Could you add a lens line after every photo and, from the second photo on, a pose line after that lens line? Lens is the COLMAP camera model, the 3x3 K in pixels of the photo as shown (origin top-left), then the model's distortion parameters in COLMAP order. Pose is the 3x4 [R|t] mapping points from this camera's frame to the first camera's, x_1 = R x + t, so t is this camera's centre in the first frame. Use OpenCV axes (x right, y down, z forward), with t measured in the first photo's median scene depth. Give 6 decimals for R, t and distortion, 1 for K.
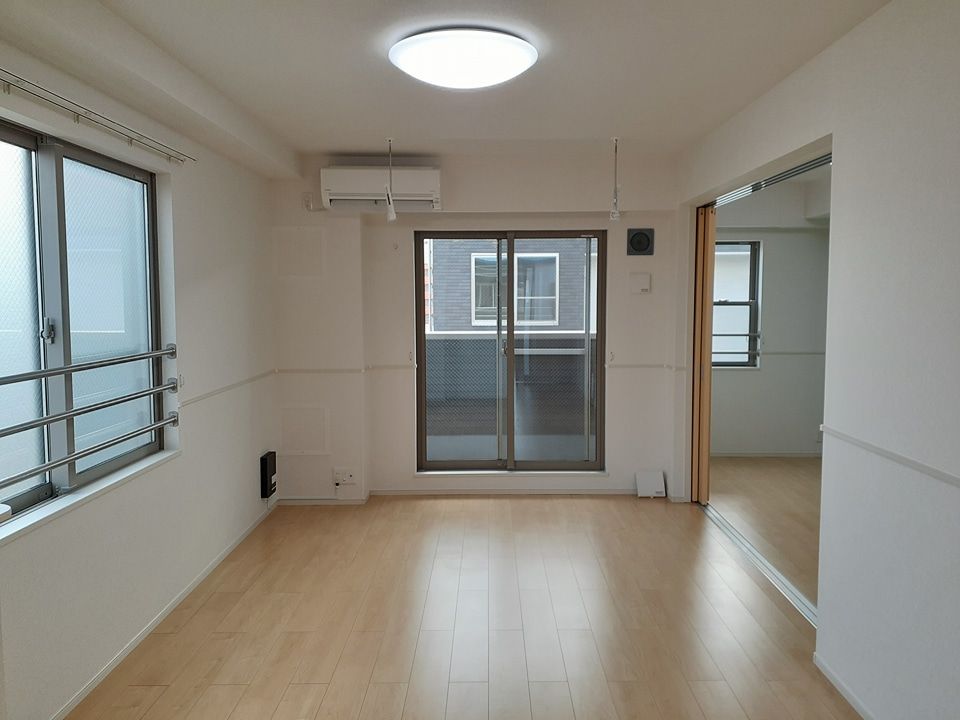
lens RADIAL K [[752.1, 0, 481.1], [0, 752.1, 342.6], [0, 0, 1]] dist [0.235727, -0.404051]
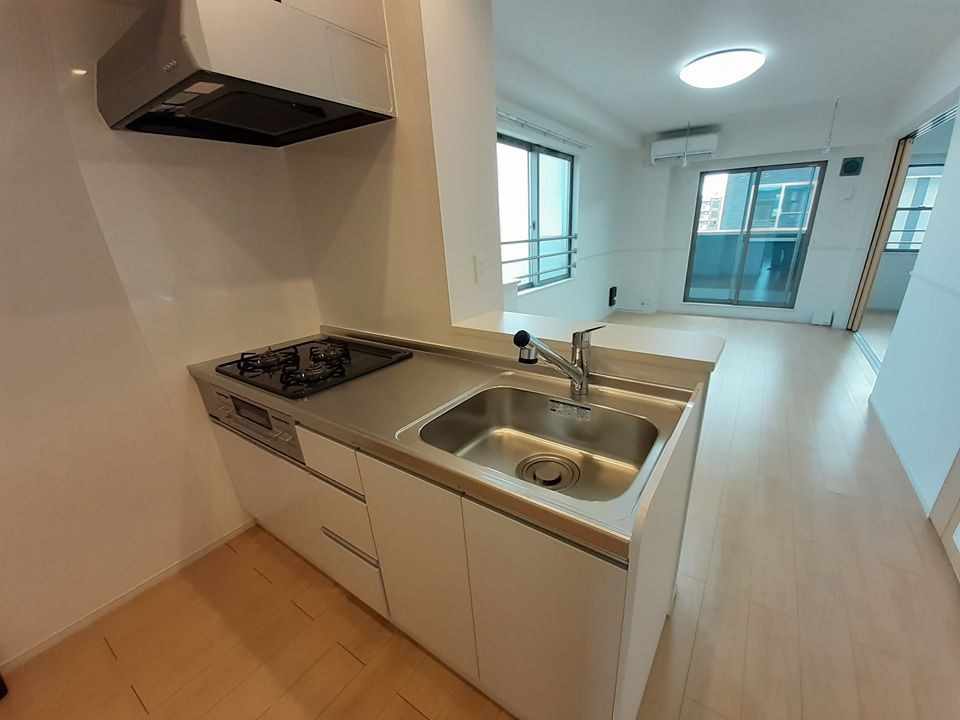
lens RADIAL K [[389.1, 0, 507.4], [0, 389.1, 377.3], [0, 0, 1]] dist [-0.000497, -0.000328]
pose [[0.841789, 0.173111, -0.511296, 0.094810], [-0.006829, 0.950523, 0.310579, 0.041219], [0.539763, -0.257951, 0.801322, -0.166456]]
